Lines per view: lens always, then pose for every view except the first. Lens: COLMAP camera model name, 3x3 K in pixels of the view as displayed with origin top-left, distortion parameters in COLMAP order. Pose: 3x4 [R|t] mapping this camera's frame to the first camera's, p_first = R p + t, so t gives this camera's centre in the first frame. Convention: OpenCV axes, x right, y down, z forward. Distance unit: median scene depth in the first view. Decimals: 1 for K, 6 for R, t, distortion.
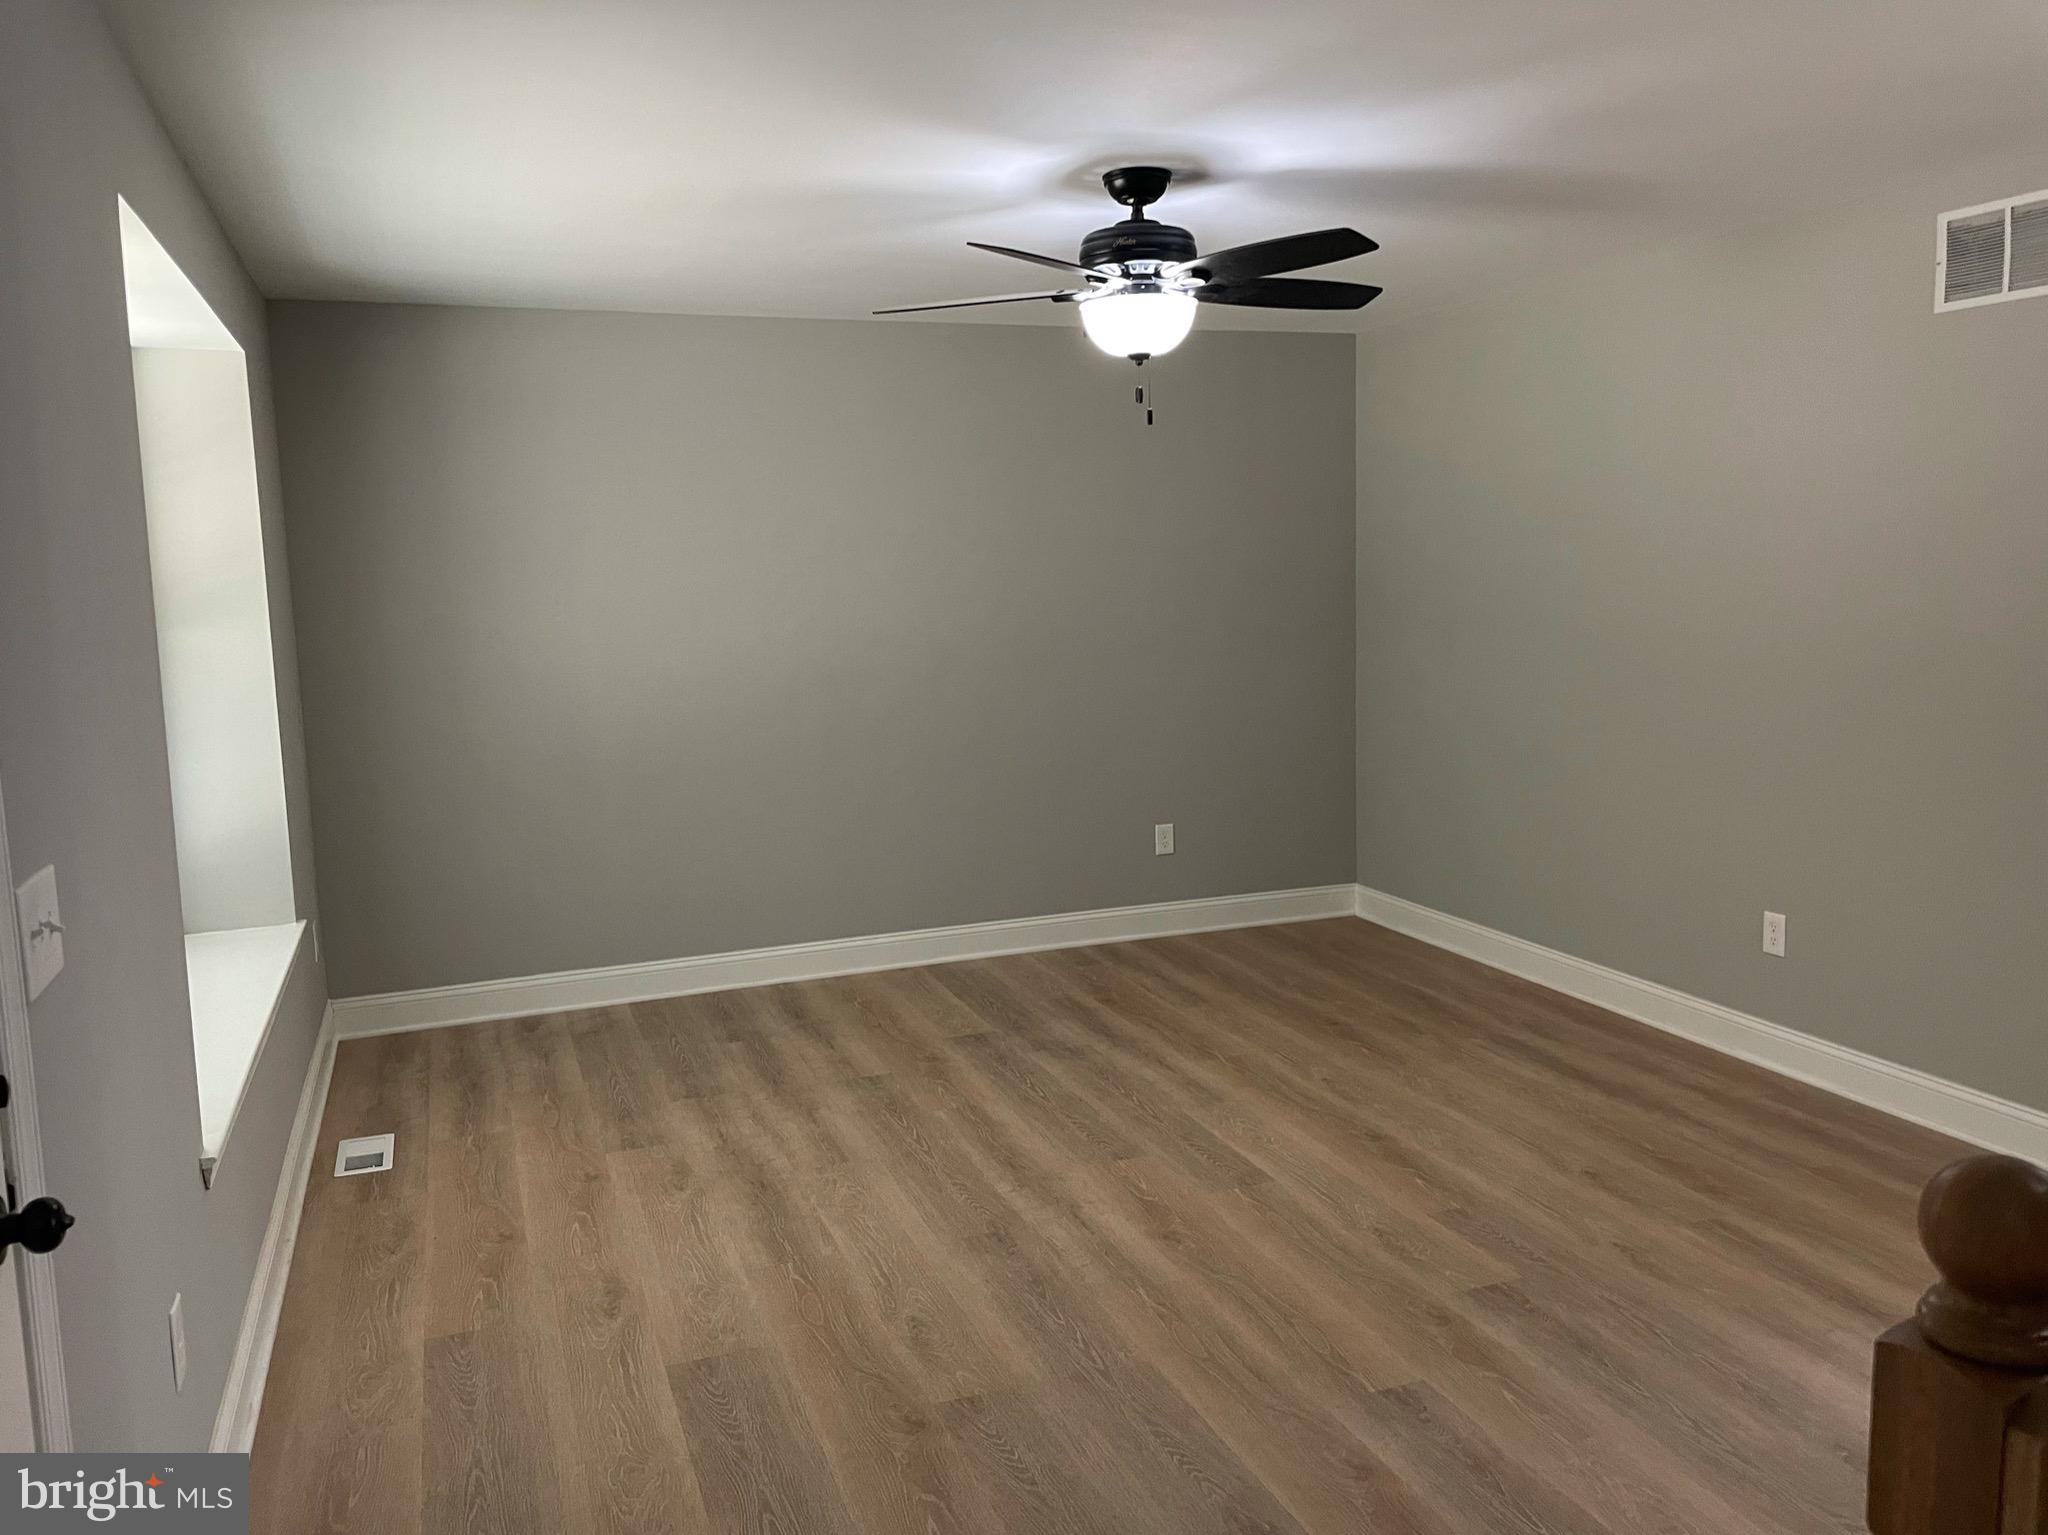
lens RADIAL K [[1534.4, 0, 1032.7], [0, 1534.4, 764.4], [0, 0, 1]] dist [0.077189, -0.092471]
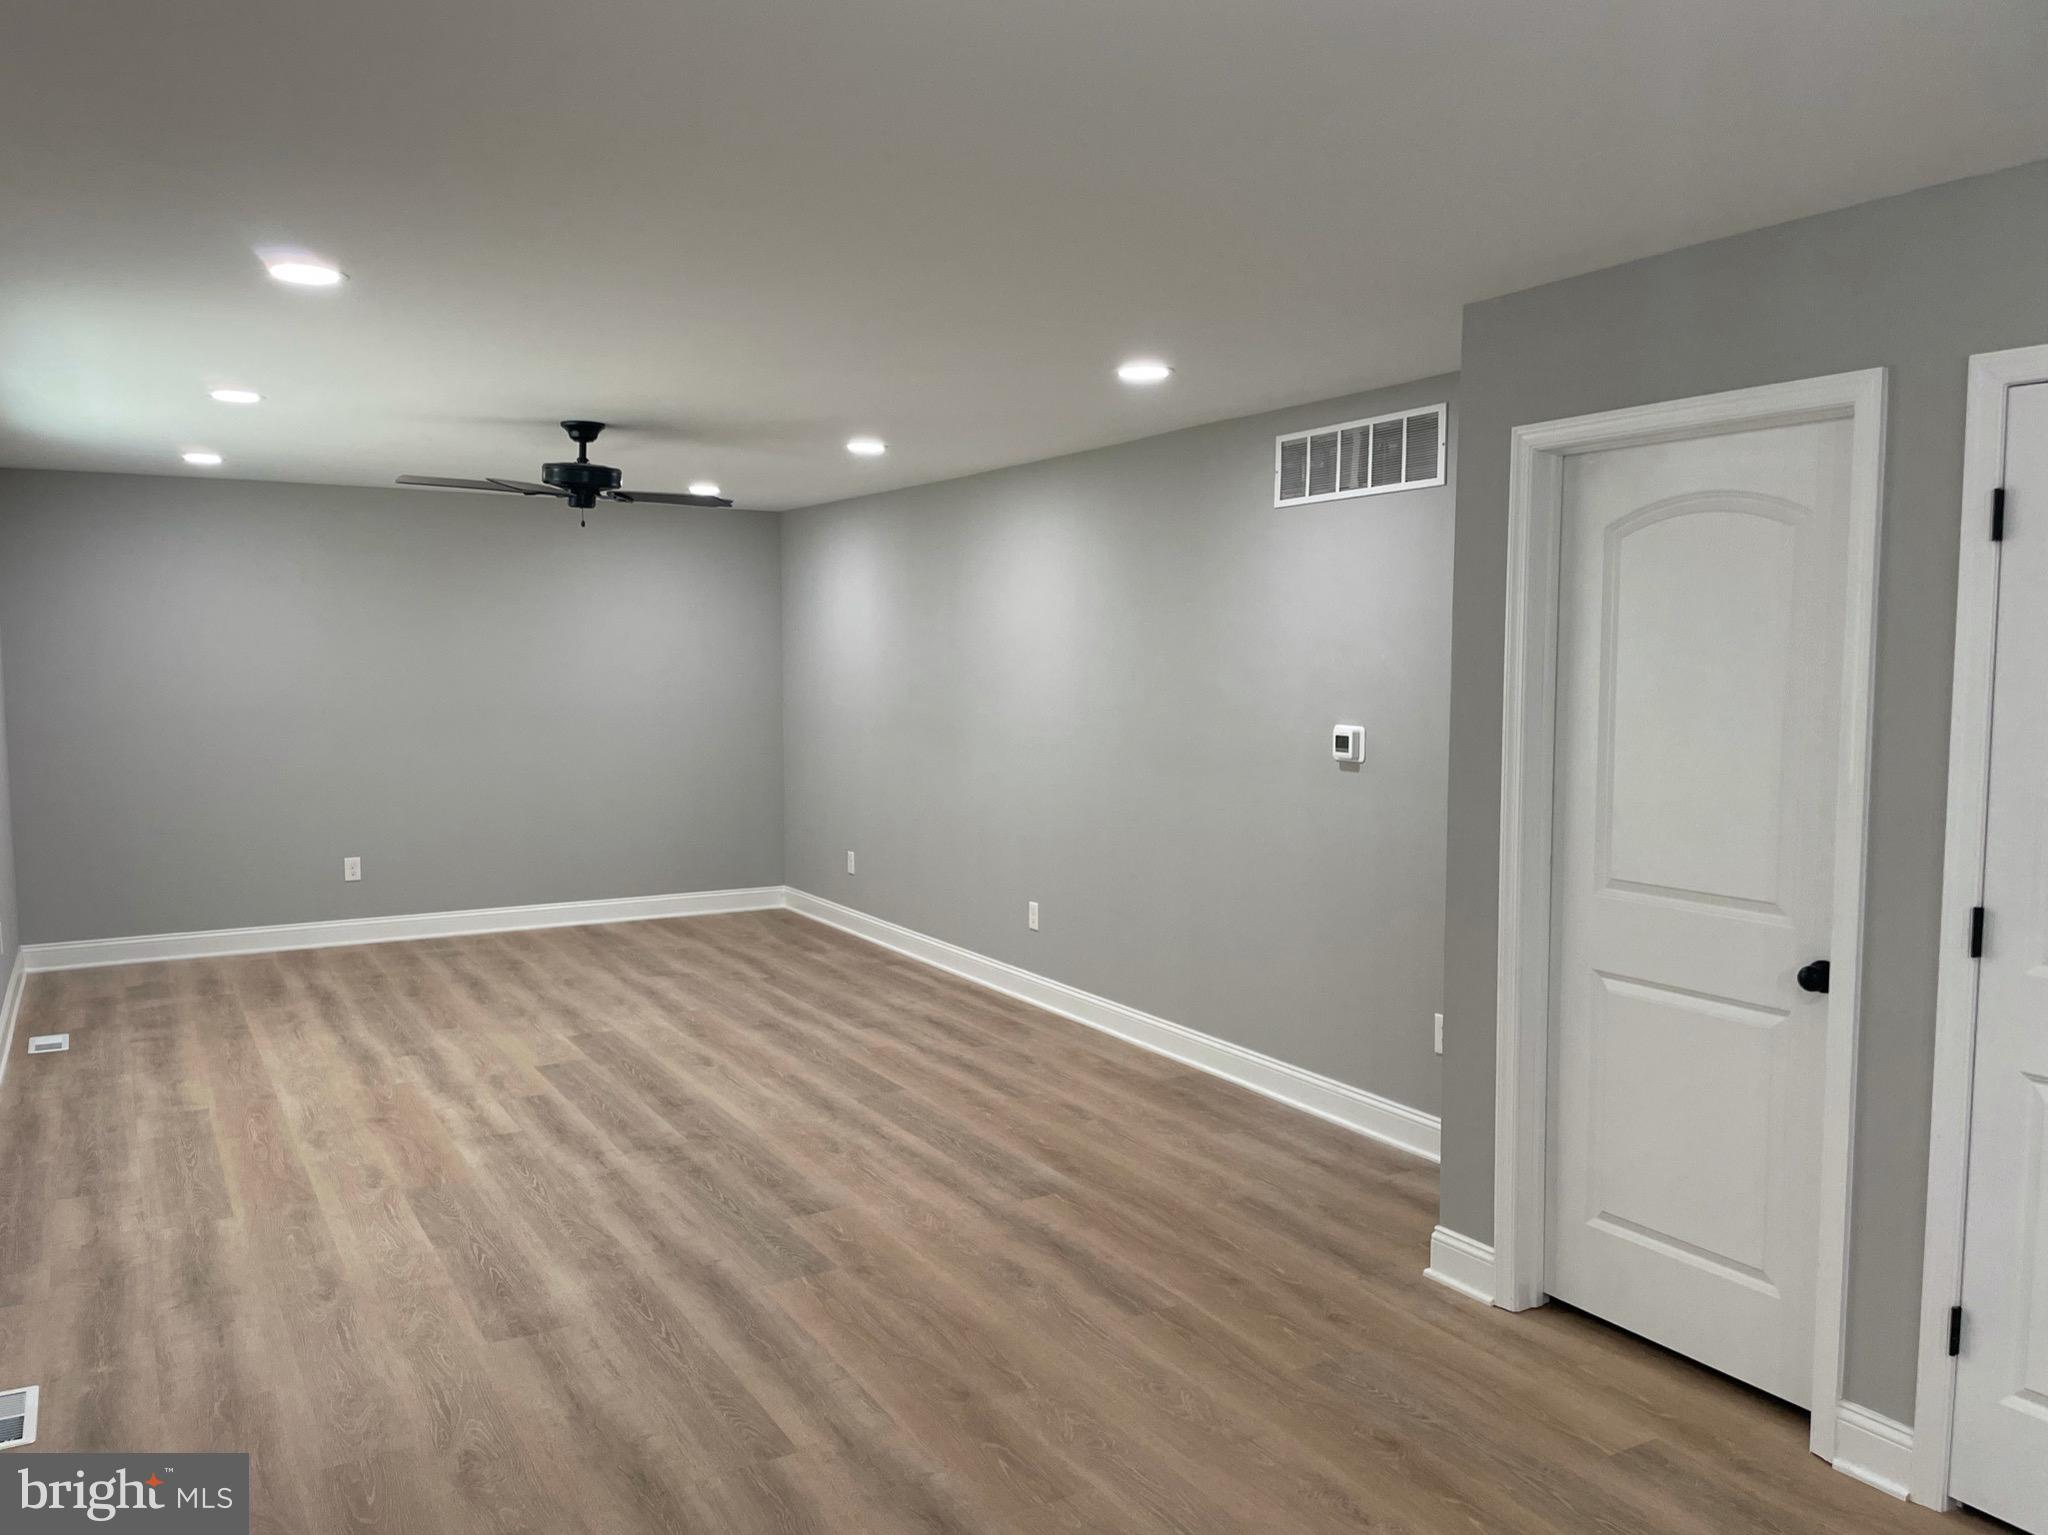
lens RADIAL K [[1544.0, 0, 982.7], [0, 1544.0, 772.5], [0, 0, 1]] dist [0.043169, -0.076968]
pose [[0.986619, 0.023642, 0.161318, 0.131853], [-0.014014, 0.998066, -0.060563, 0.046179], [-0.162438, 0.057492, 0.985042, -0.395458]]
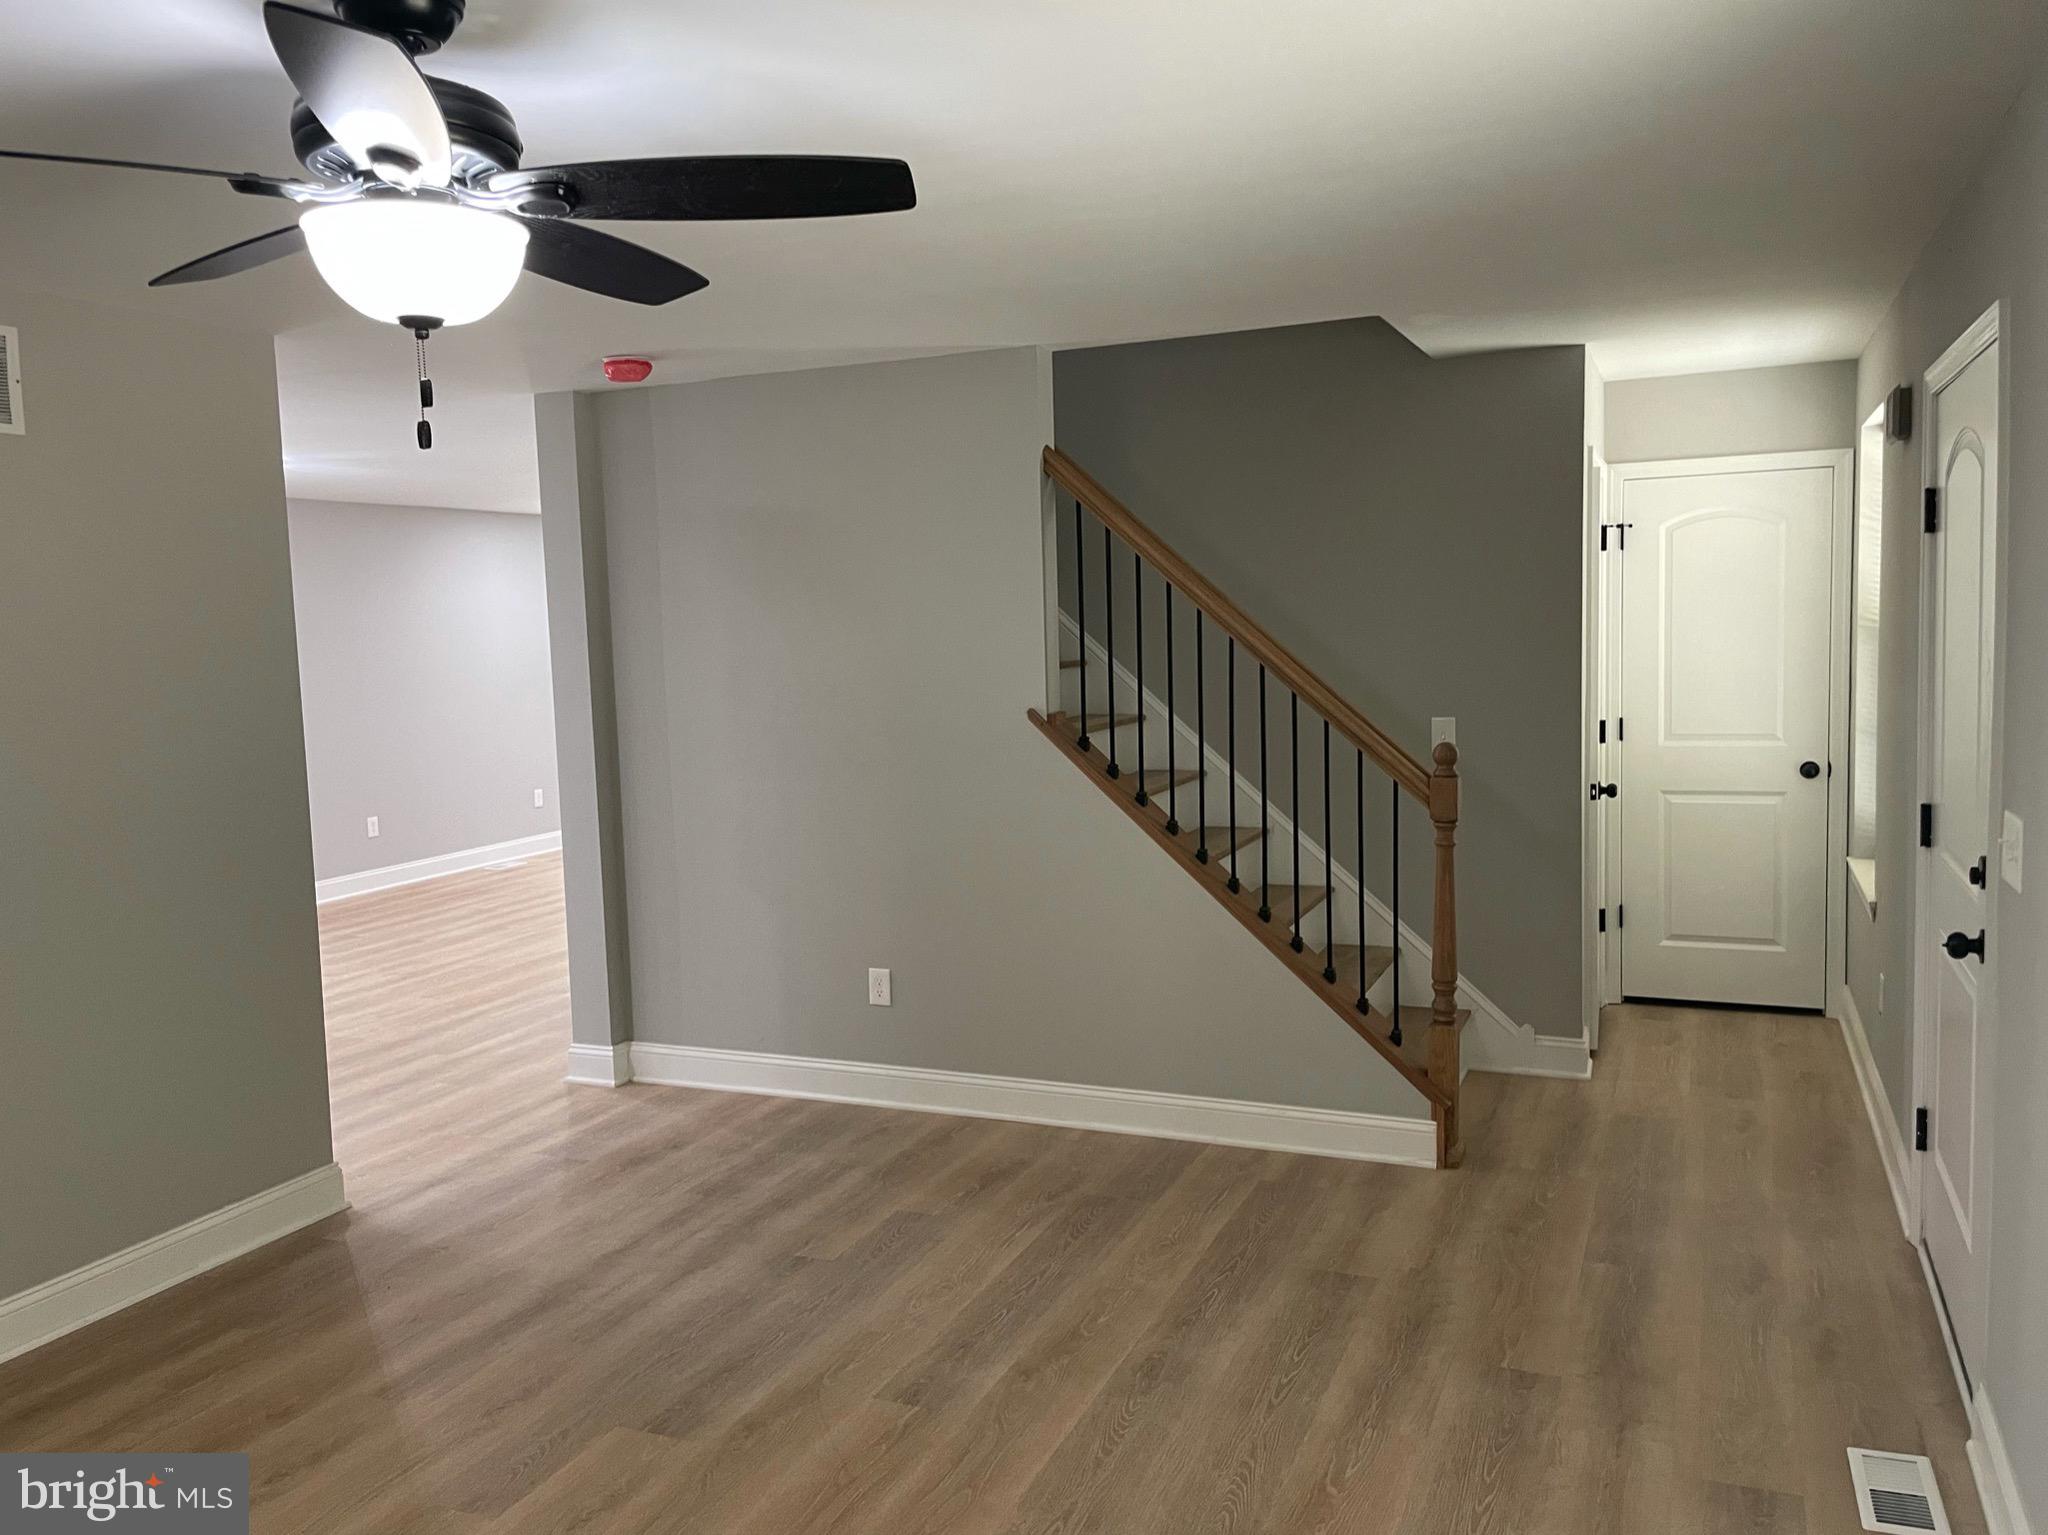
lens RADIAL K [[1534.4, 0, 1032.7], [0, 1534.4, 764.4], [0, 0, 1]] dist [0.077189, -0.092471]
pose [[-0.708008, -0.020678, 0.705902, -0.572878], [0.142074, 0.974964, 0.171058, -0.208100], [-0.691766, 0.221400, -0.687344, 1.499514]]
